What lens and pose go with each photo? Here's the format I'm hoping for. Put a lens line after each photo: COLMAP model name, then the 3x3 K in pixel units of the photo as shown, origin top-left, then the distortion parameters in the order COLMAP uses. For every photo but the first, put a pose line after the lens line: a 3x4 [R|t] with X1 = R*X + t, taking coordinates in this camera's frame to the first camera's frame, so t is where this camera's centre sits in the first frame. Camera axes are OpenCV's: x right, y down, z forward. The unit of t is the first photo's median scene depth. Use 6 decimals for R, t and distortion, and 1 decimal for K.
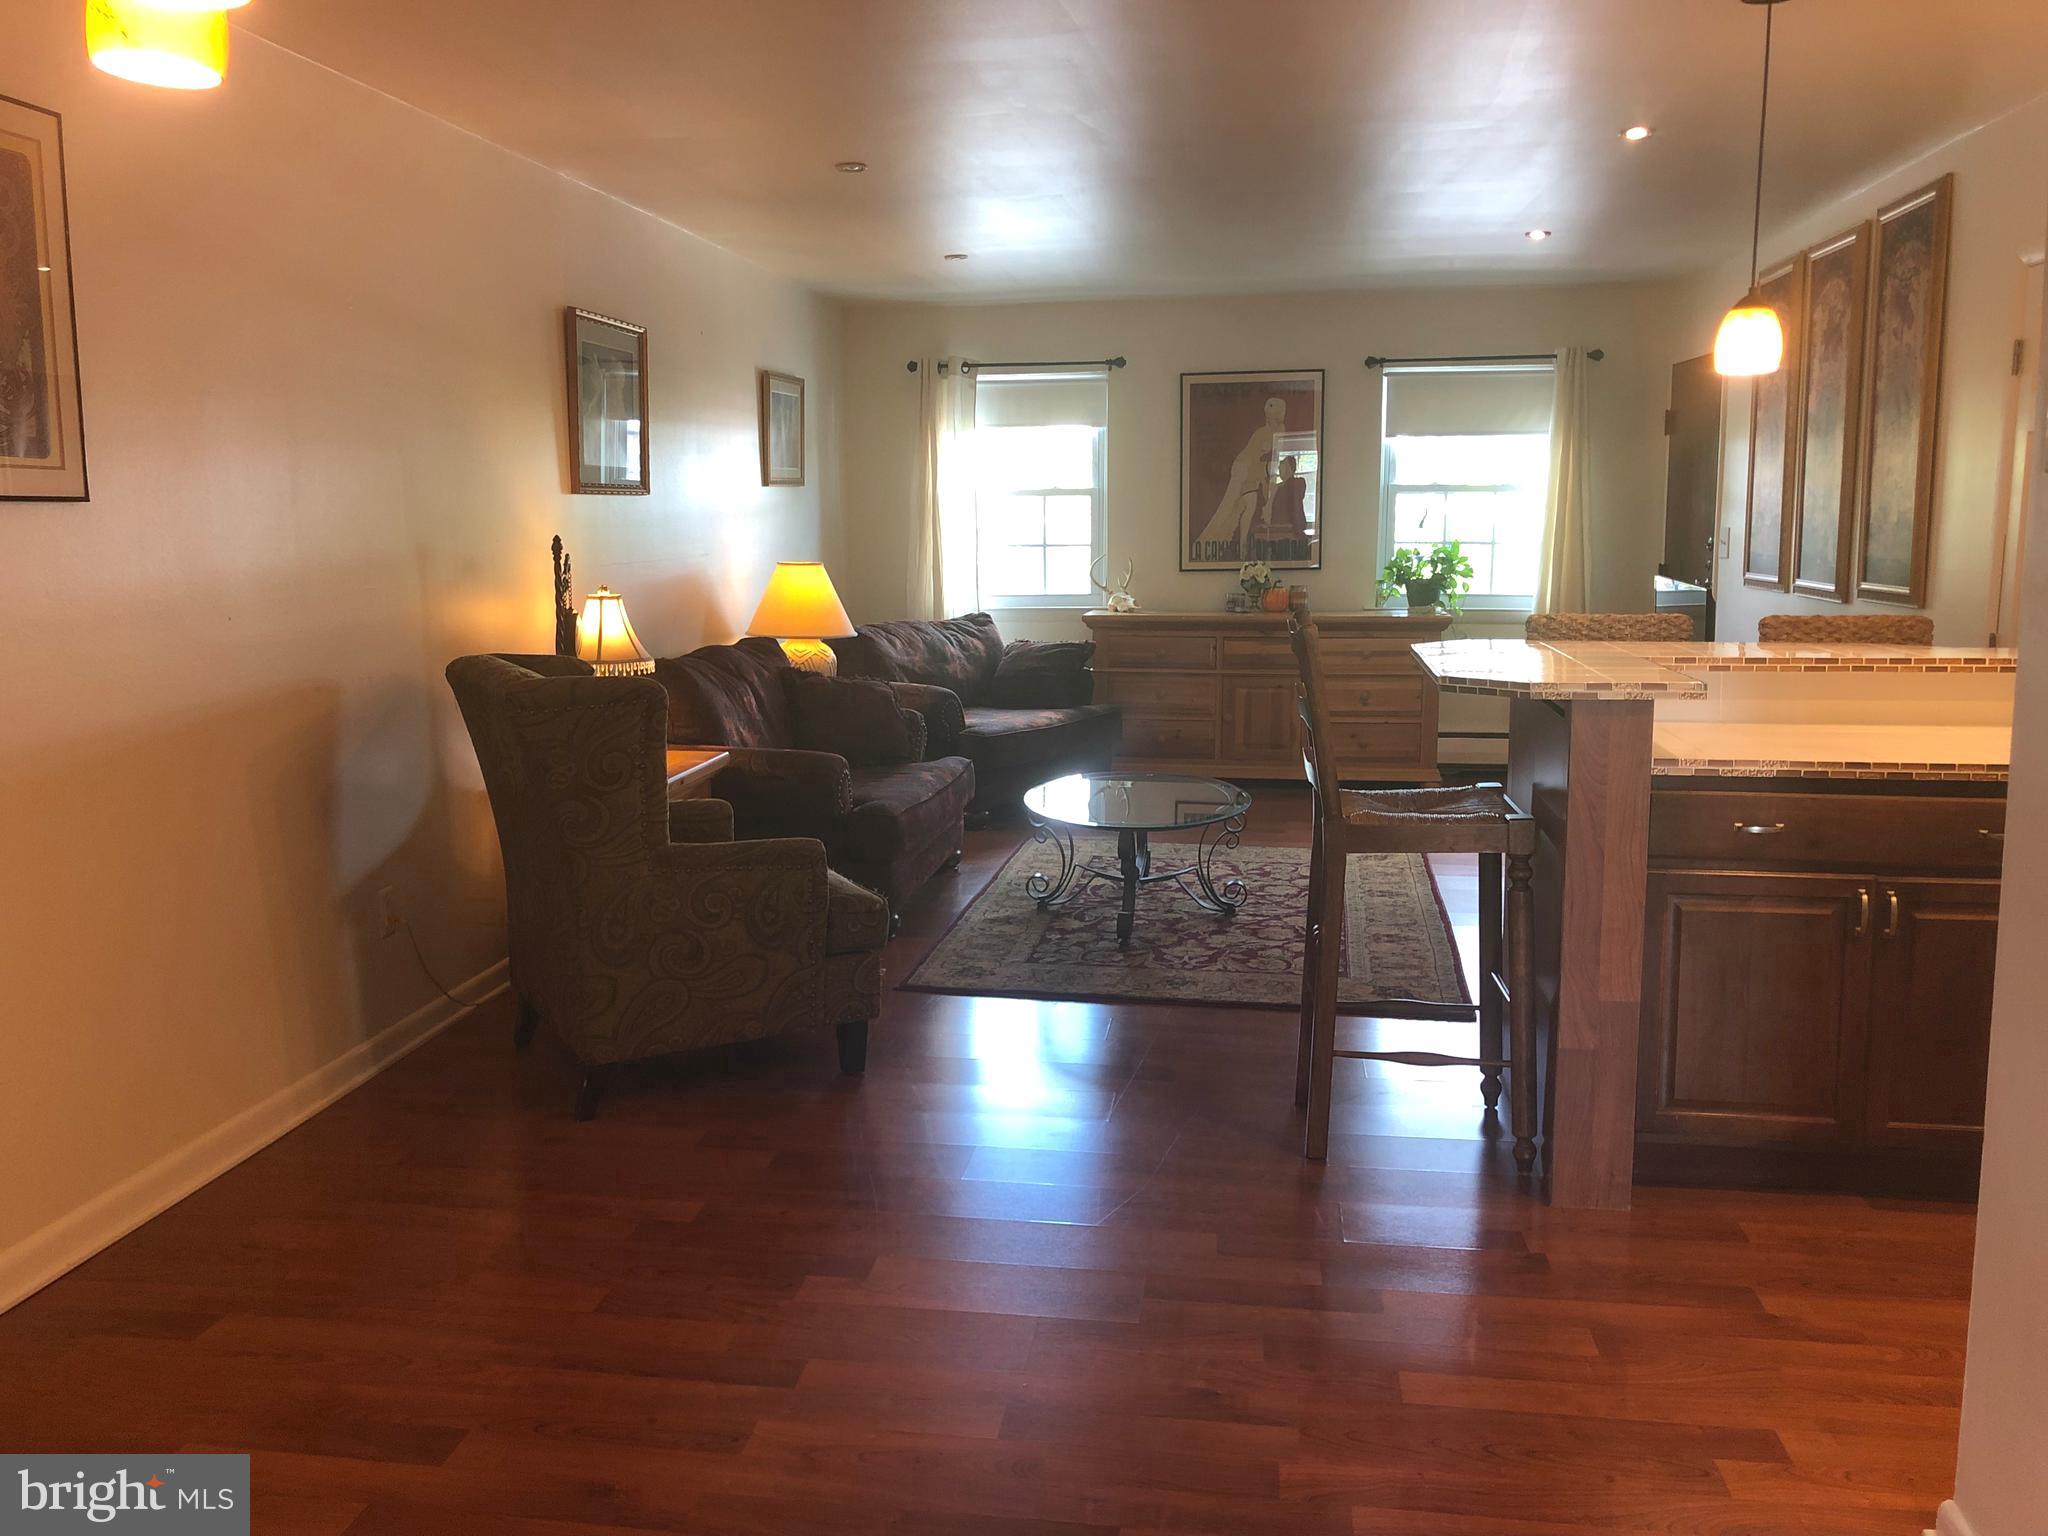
lens RADIAL K [[1712.4, 0, 1011.3], [0, 1712.4, 777.5], [0, 0, 1]] dist [0.044362, -0.042912]
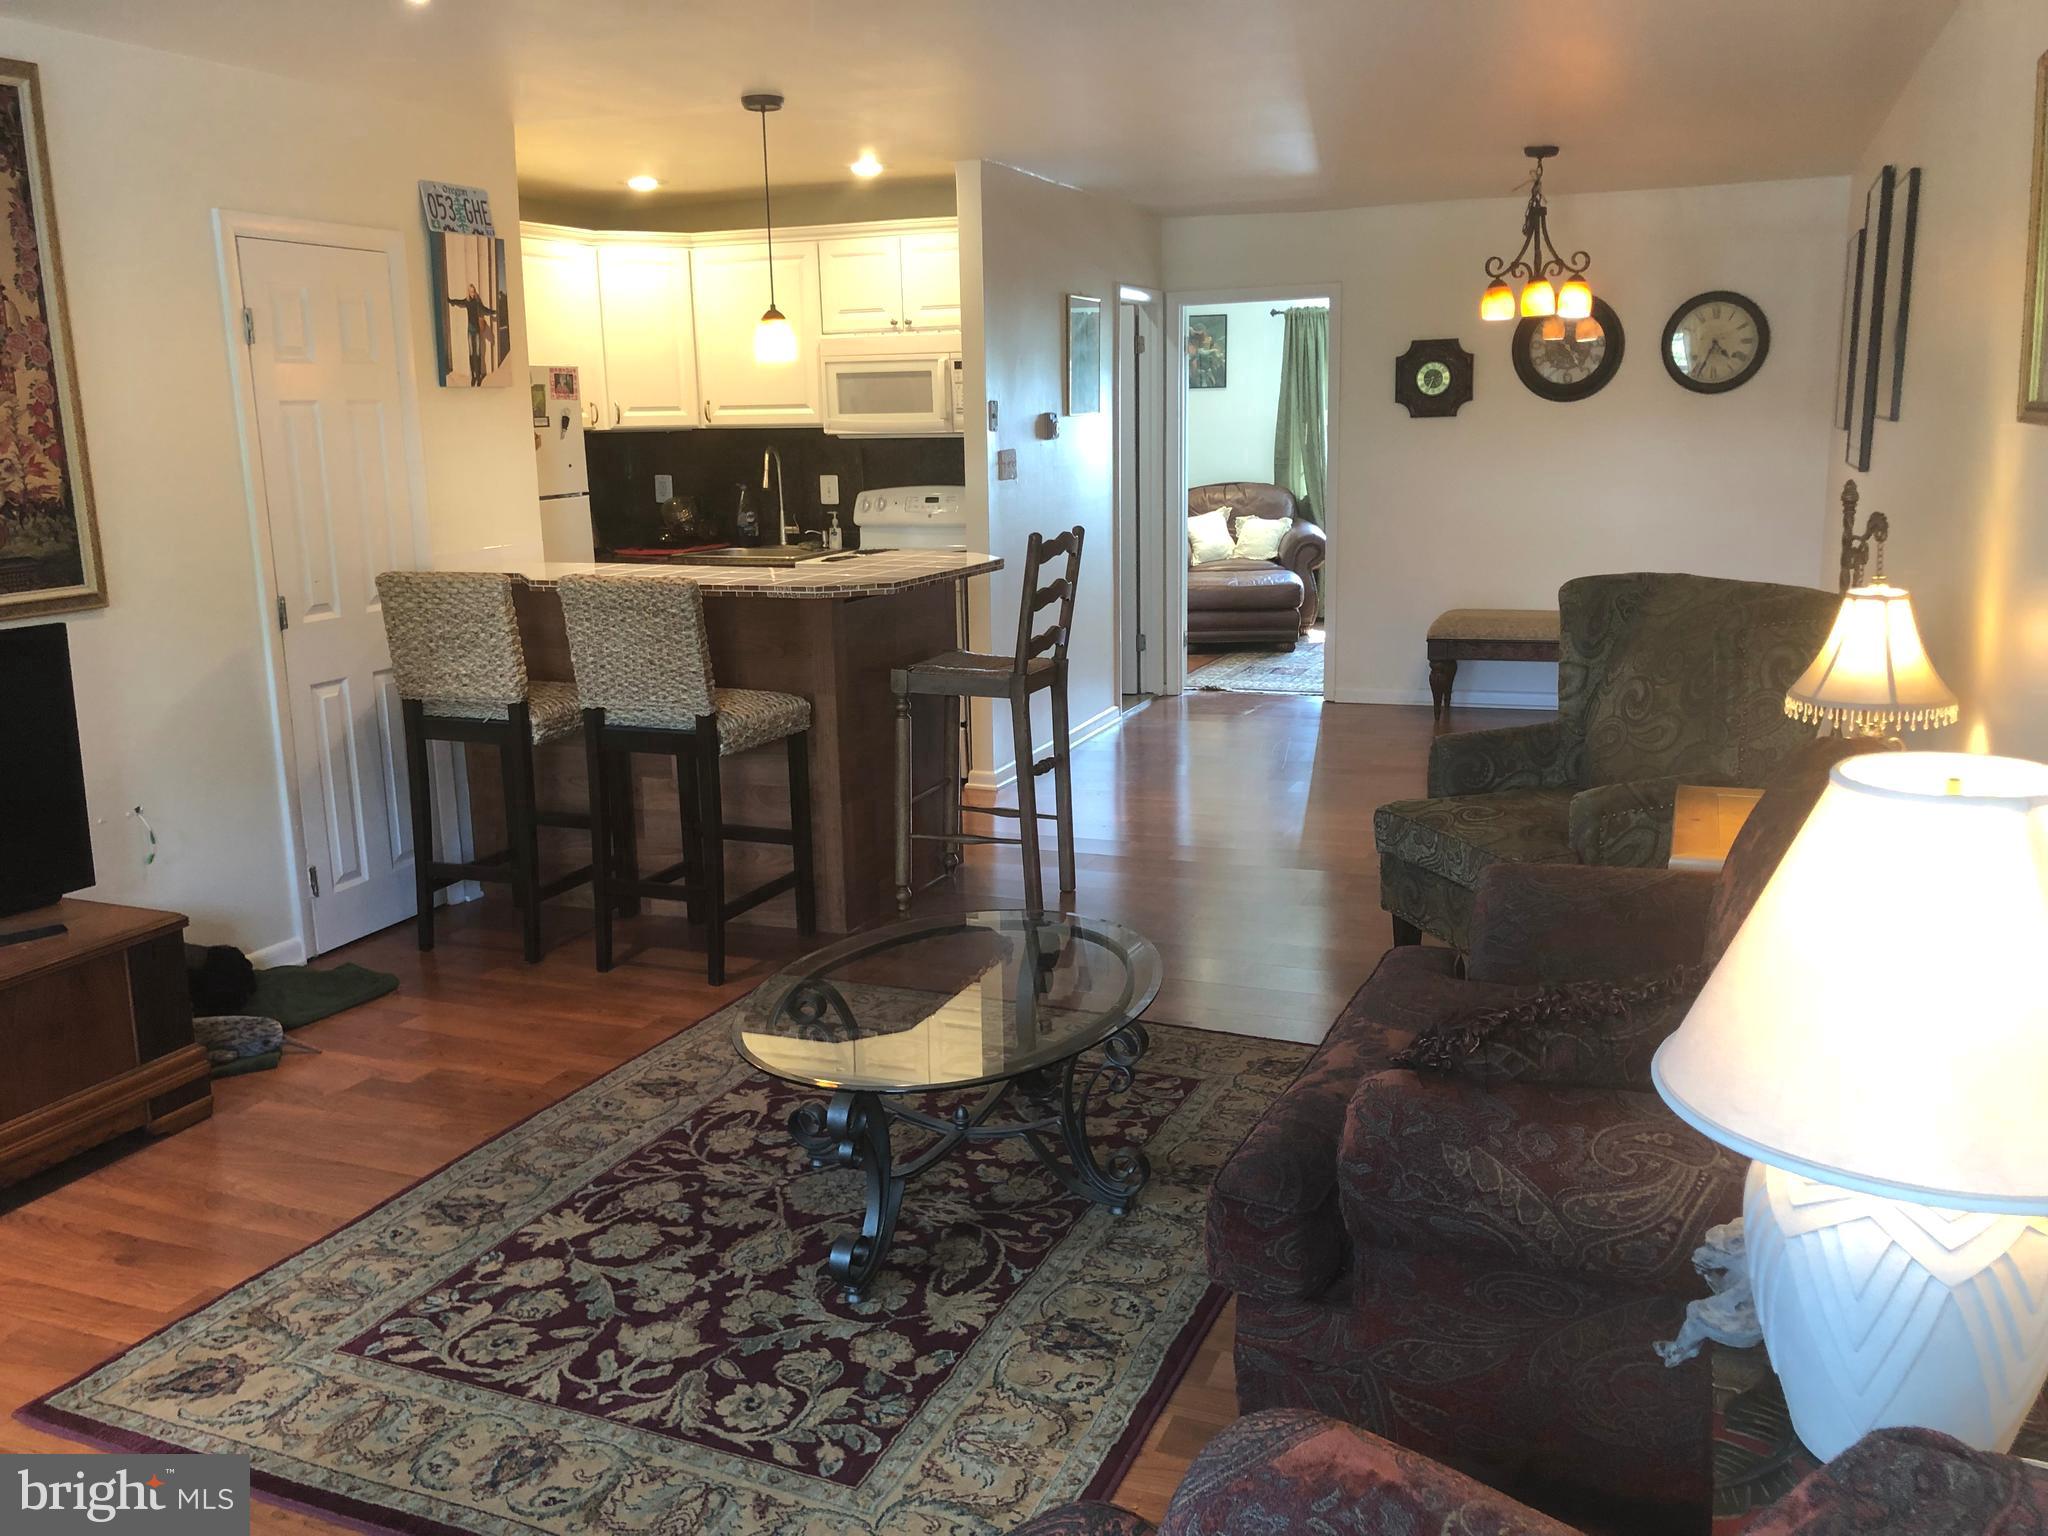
lens RADIAL K [[1712.4, 0, 1016.9], [0, 1712.4, 761.3], [0, 0, 1]] dist [0.044362, -0.042912]
pose [[-0.974546, -0.019322, 0.223351, -0.049286], [0.060980, 0.935868, 0.347035, -0.177525], [-0.215733, 0.351822, -0.910868, 1.037690]]
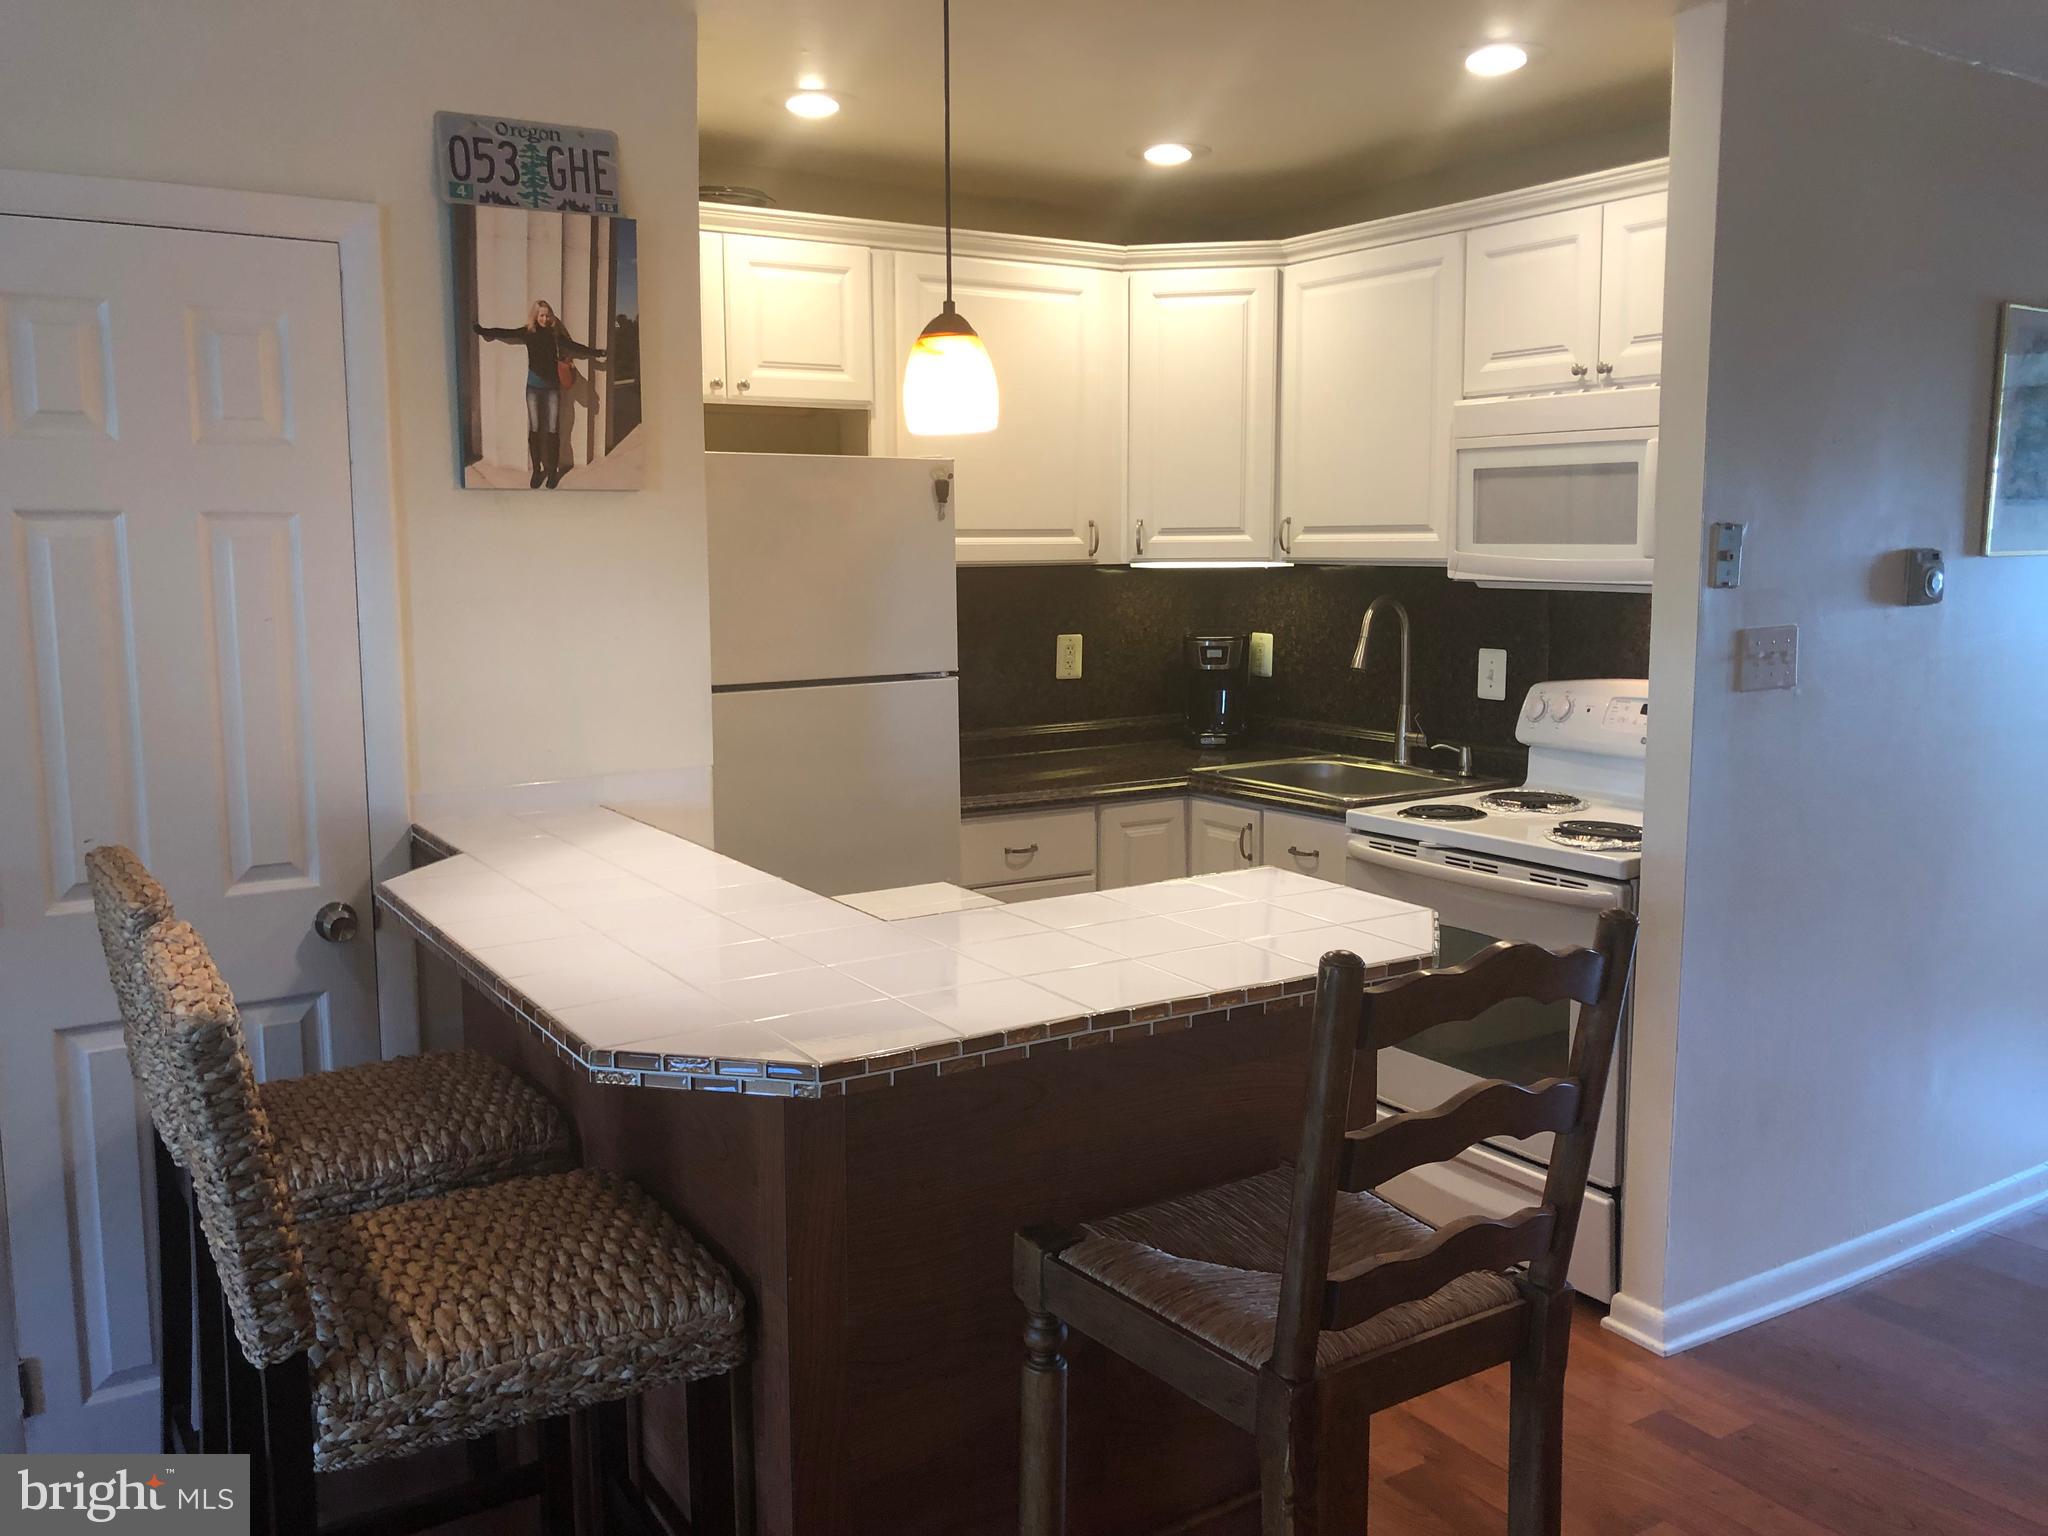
lens RADIAL K [[1712.4, 0, 1004.2], [0, 1712.4, 752.6], [0, 0, 1]] dist [0.044362, -0.042912]
pose [[-0.667090, -0.085993, 0.739998, -0.030885], [0.123914, 0.966671, 0.224039, -0.112189], [-0.734600, 0.241150, -0.634200, 0.610183]]
